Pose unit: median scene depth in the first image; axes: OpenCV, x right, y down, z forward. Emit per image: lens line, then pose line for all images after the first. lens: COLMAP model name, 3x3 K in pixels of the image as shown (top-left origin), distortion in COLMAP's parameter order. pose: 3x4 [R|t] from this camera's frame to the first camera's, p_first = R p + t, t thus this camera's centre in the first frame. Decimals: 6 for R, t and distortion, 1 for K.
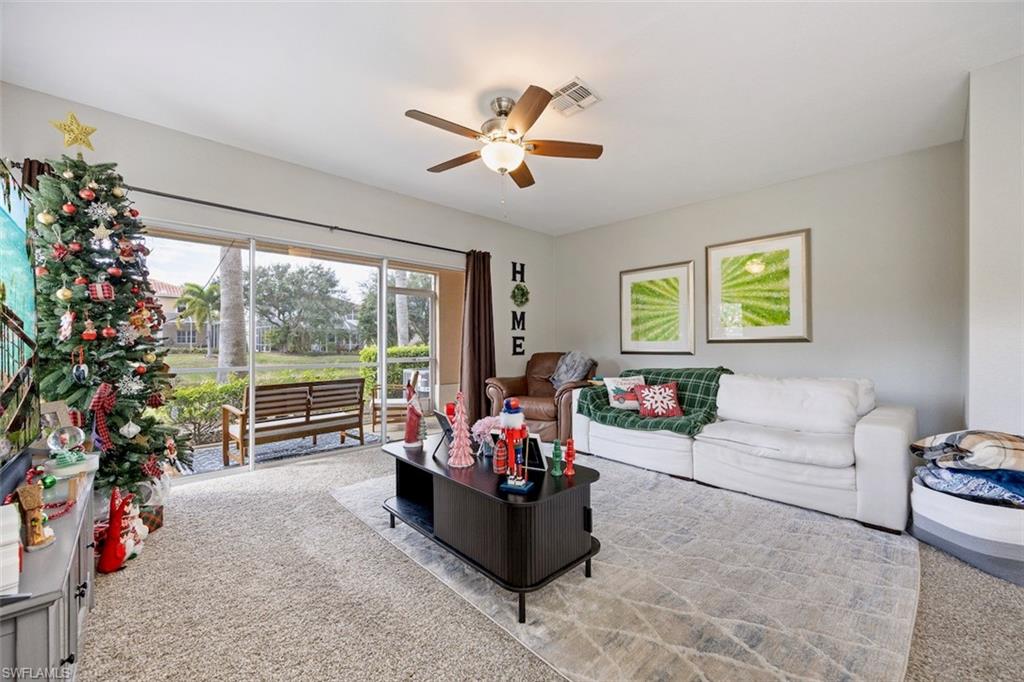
lens RADIAL K [[408.1, 0, 512.0], [0, 408.1, 341.0], [0, 0, 1]] dist [0.000723, 0.000001]
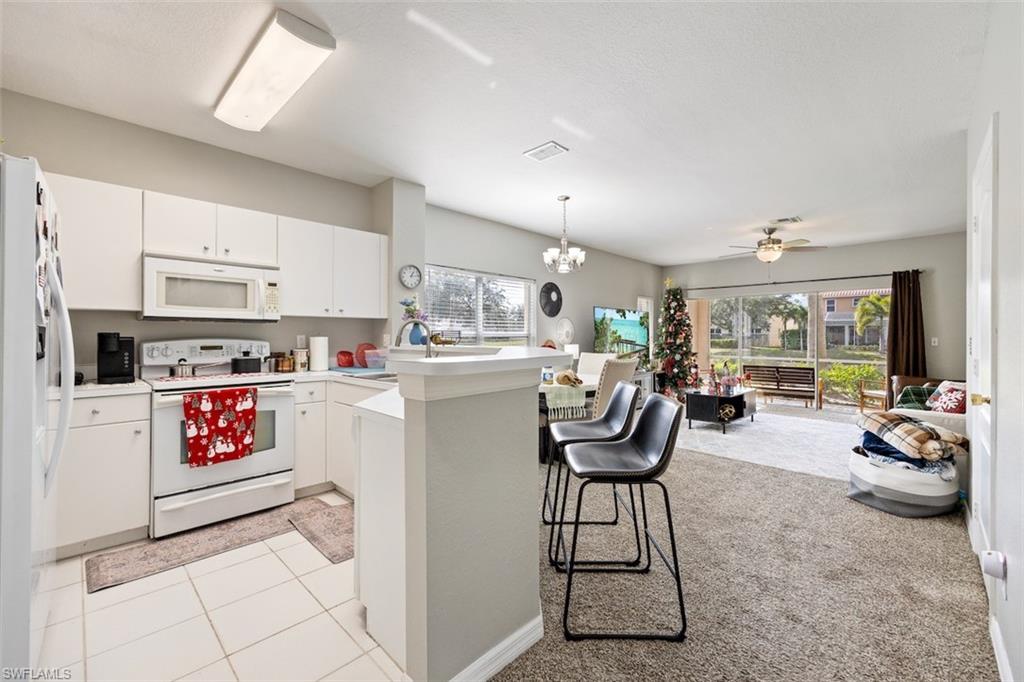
lens RADIAL K [[427.1, 0, 534.9], [0, 427.1, 335.5], [0, 0, 1]] dist [0.022797, -0.000013]
pose [[0.067560, -0.003998, -0.997707, 0.989479], [-0.000997, 0.999991, -0.004075, -0.020801], [0.997715, 0.001270, 0.067556, -0.147362]]
